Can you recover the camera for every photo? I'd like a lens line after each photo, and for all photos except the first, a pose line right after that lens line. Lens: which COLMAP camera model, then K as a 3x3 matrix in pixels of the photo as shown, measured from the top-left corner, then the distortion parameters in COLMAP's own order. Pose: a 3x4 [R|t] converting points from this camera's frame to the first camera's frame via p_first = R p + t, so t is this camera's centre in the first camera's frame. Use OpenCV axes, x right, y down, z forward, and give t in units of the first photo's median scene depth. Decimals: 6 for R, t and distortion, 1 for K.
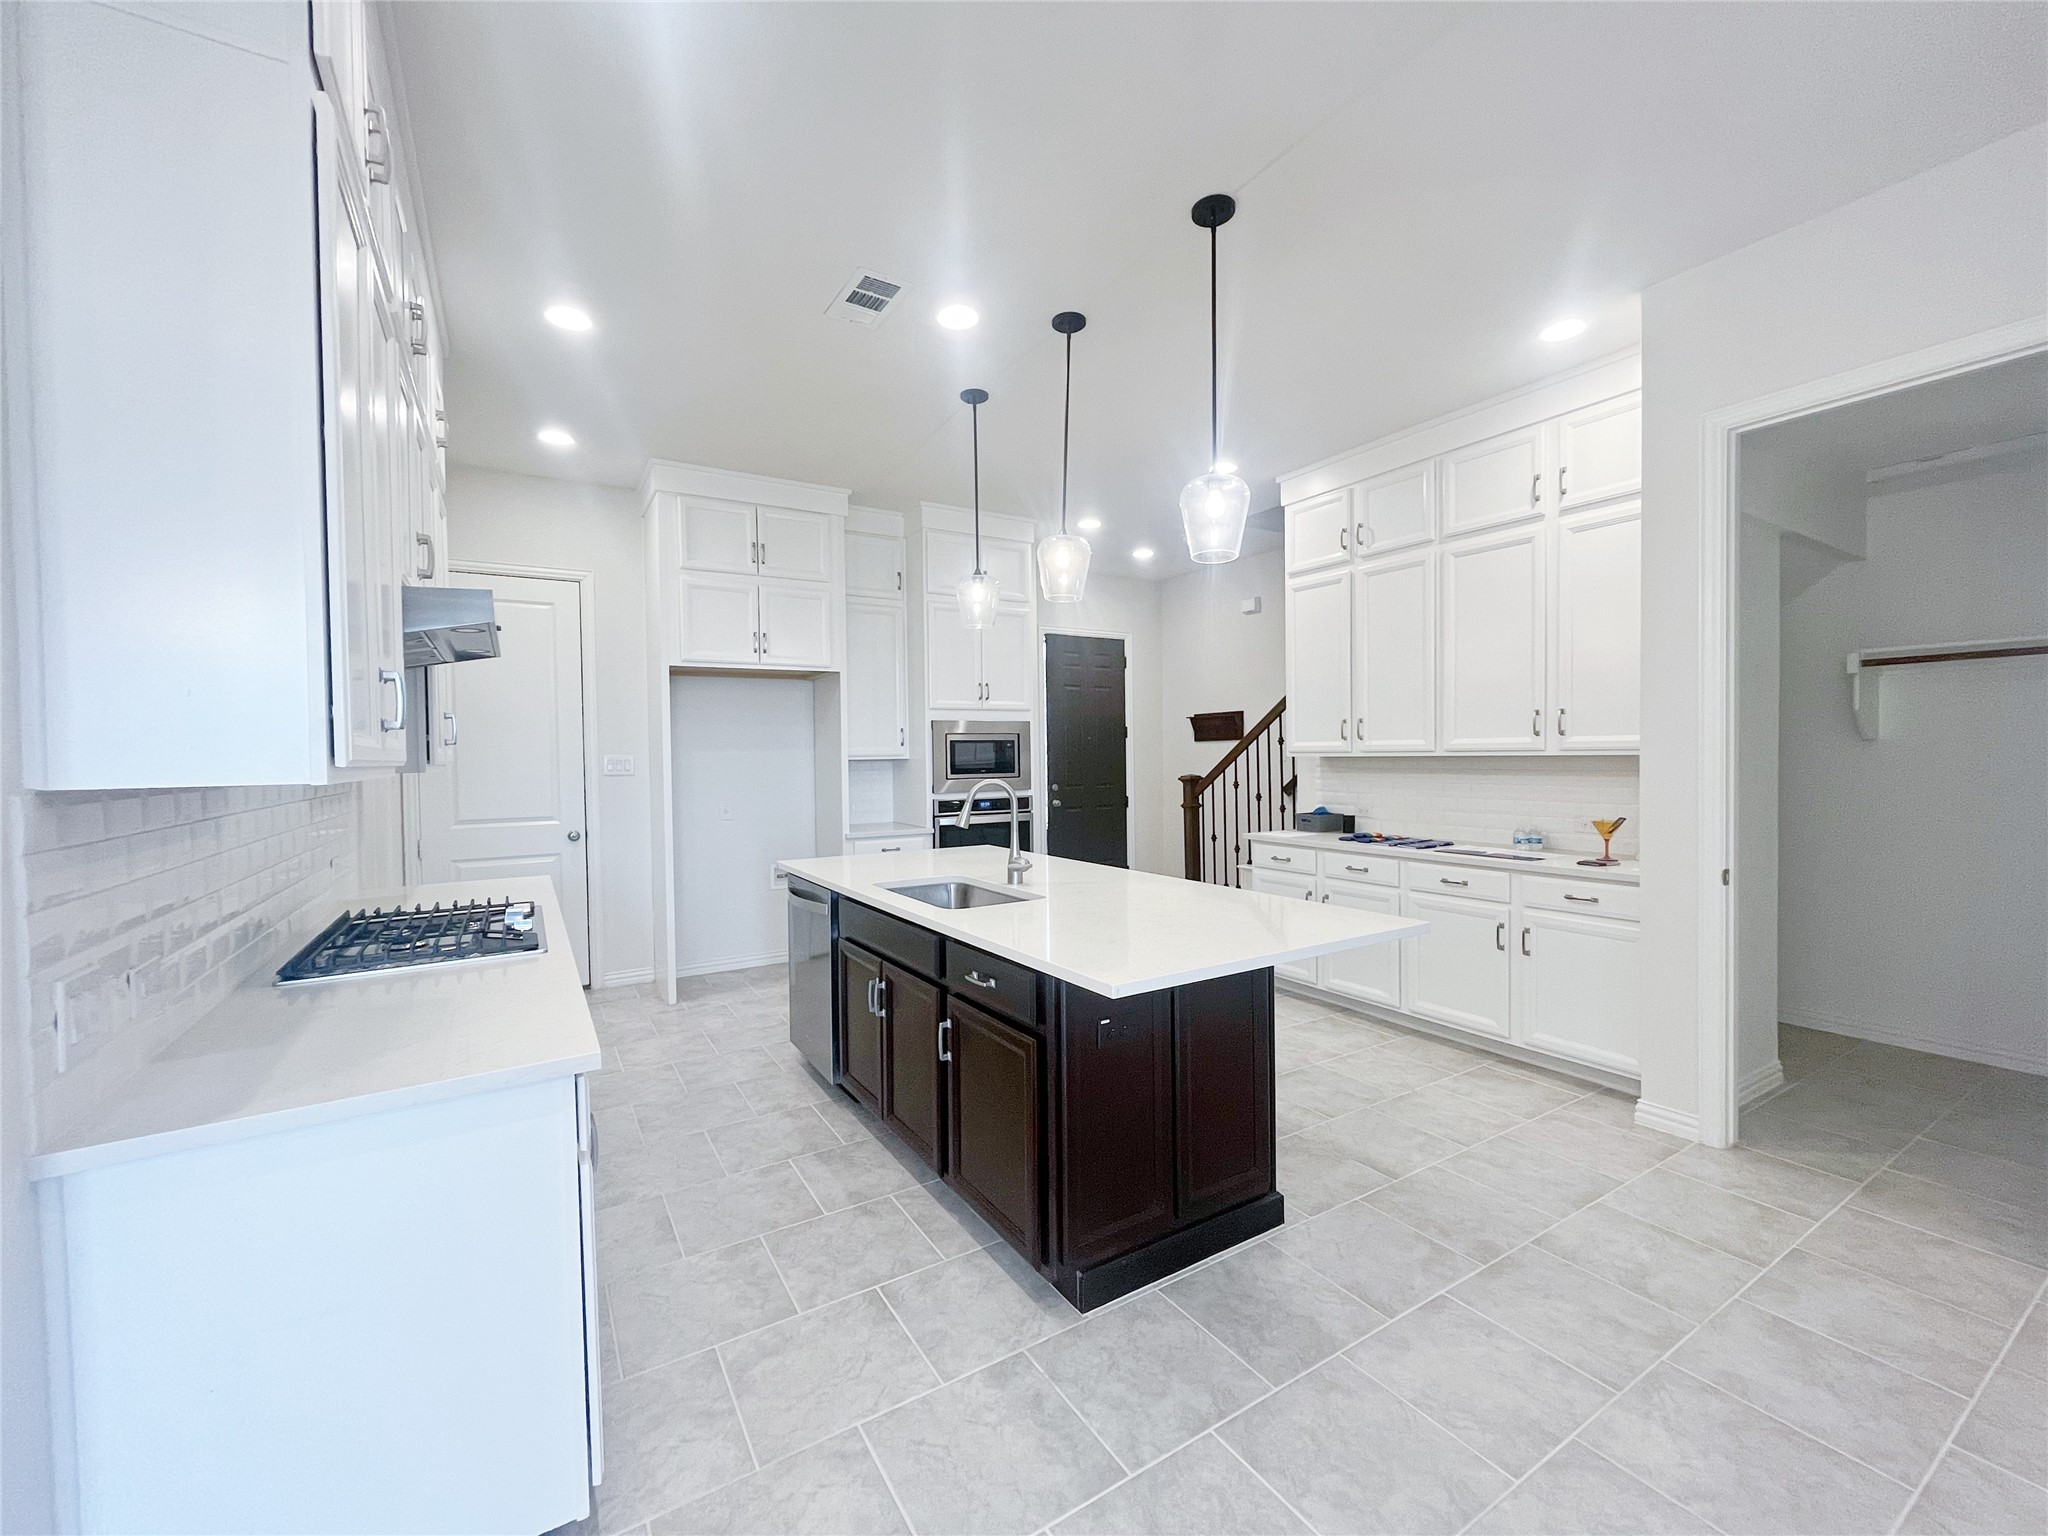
lens RADIAL K [[826.4, 0, 1023.4], [0, 826.4, 769.6], [0, 0, 1]] dist [-0.002915, 0.000065]
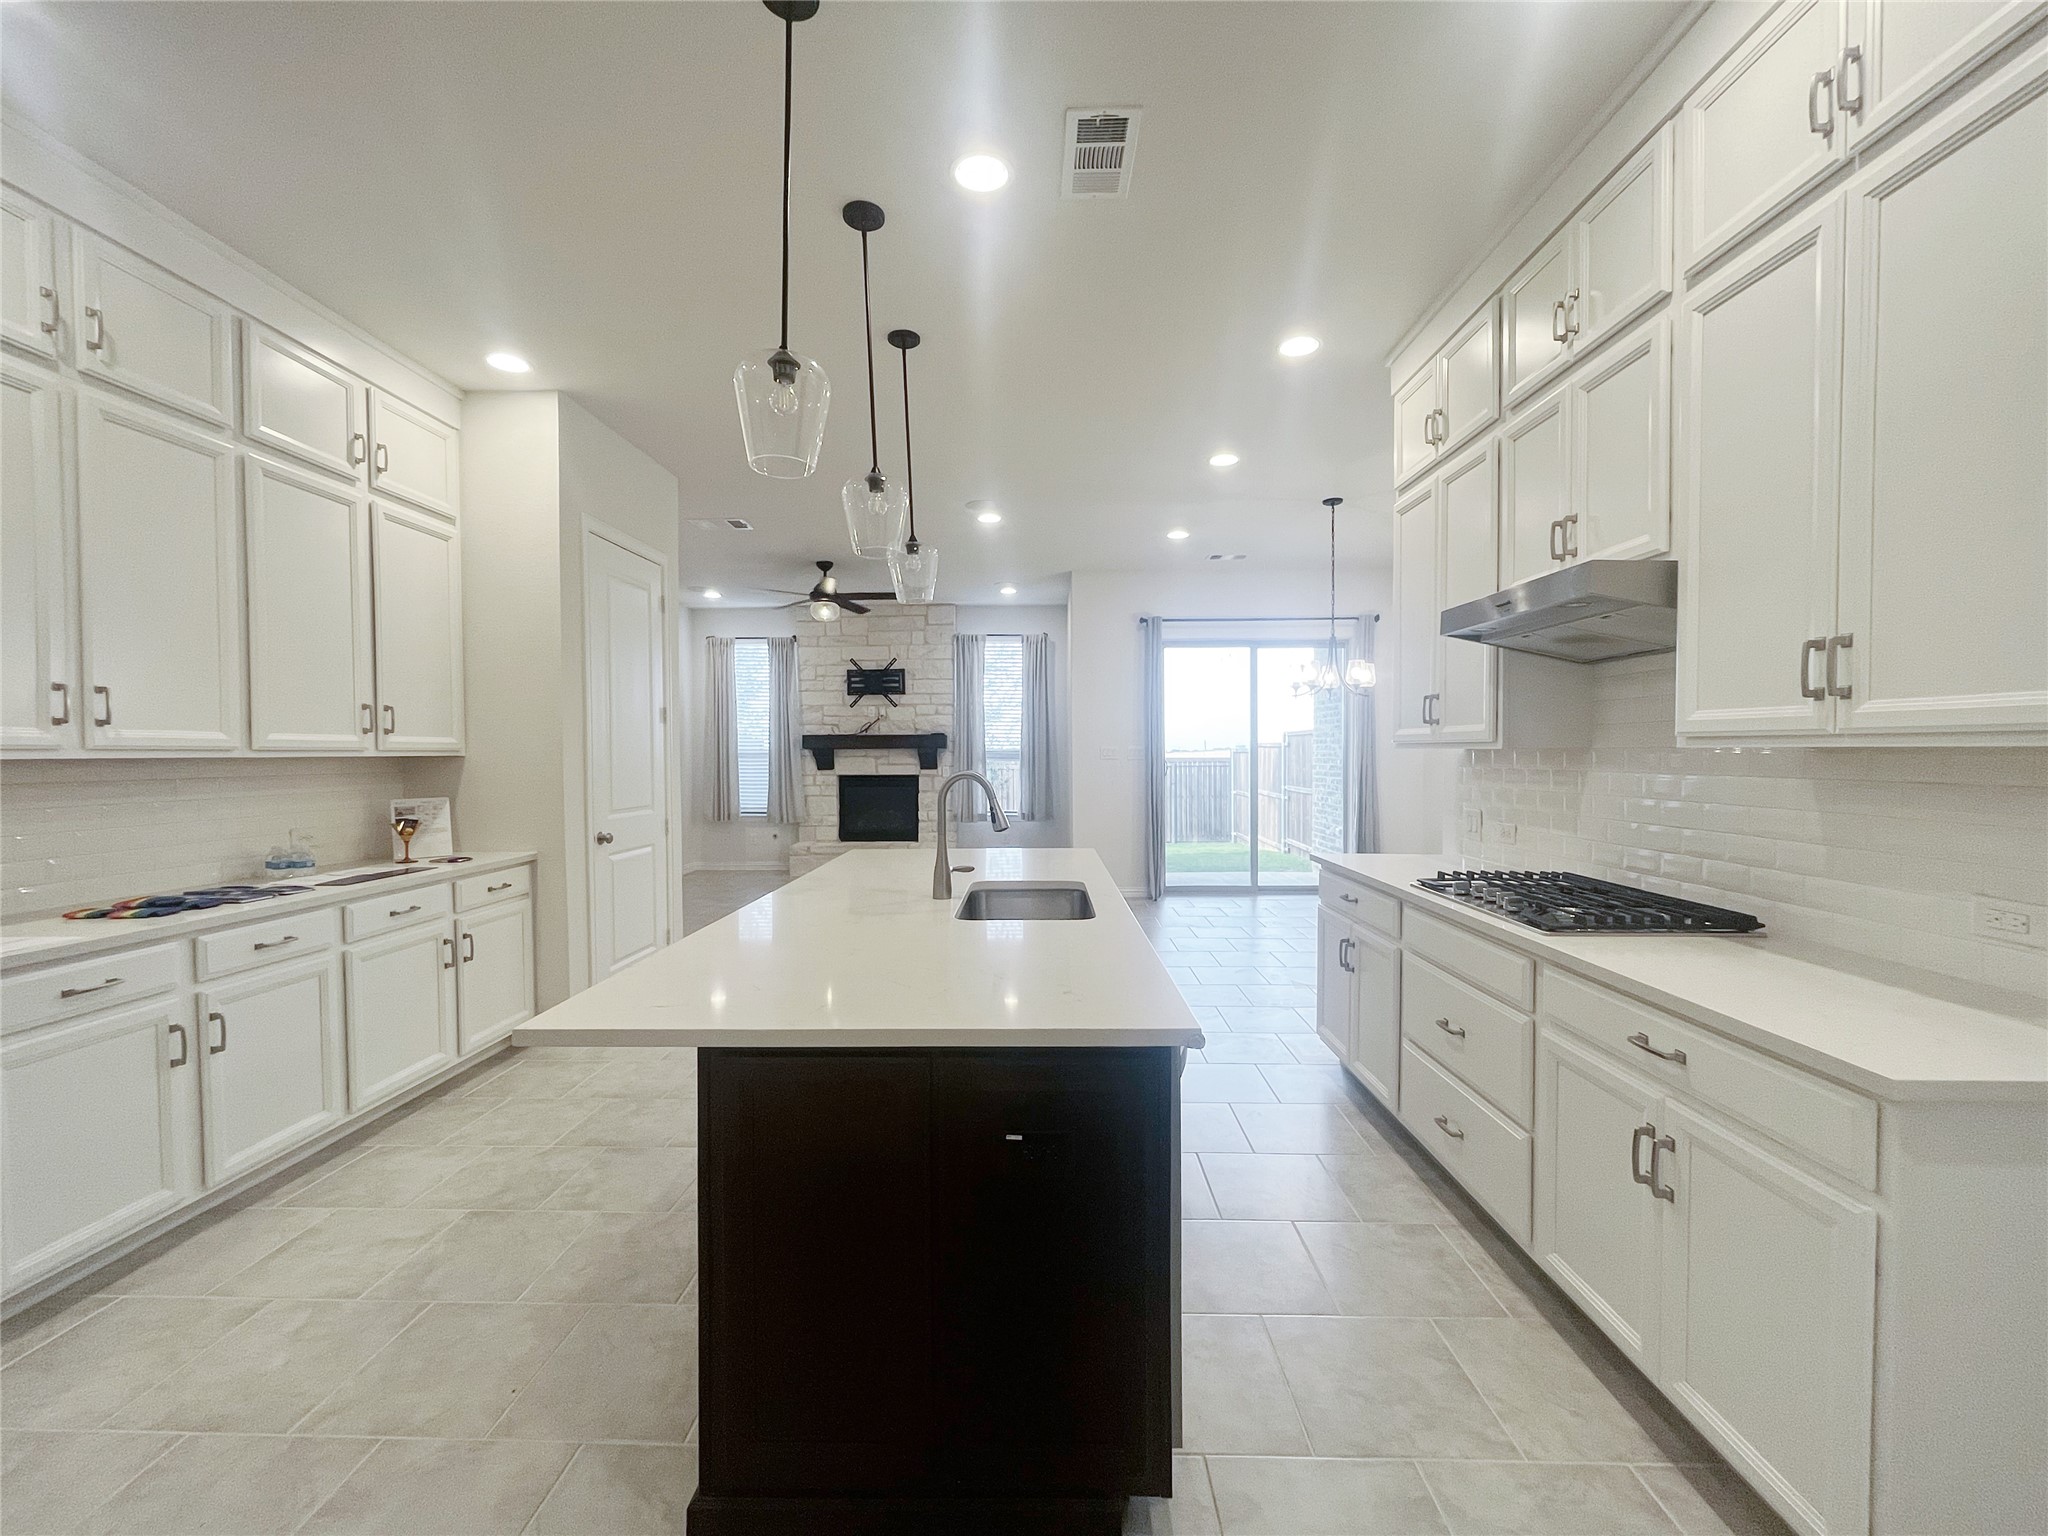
lens RADIAL K [[826.4, 0, 1023.1], [0, 826.4, 768.2], [0, 0, 1]] dist [-0.002915, 0.000065]
pose [[-0.837715, 0.007250, 0.546059, -0.390180], [0.027240, 0.999222, 0.028523, -0.009524], [-0.545427, 0.038768, -0.837261, 1.213138]]
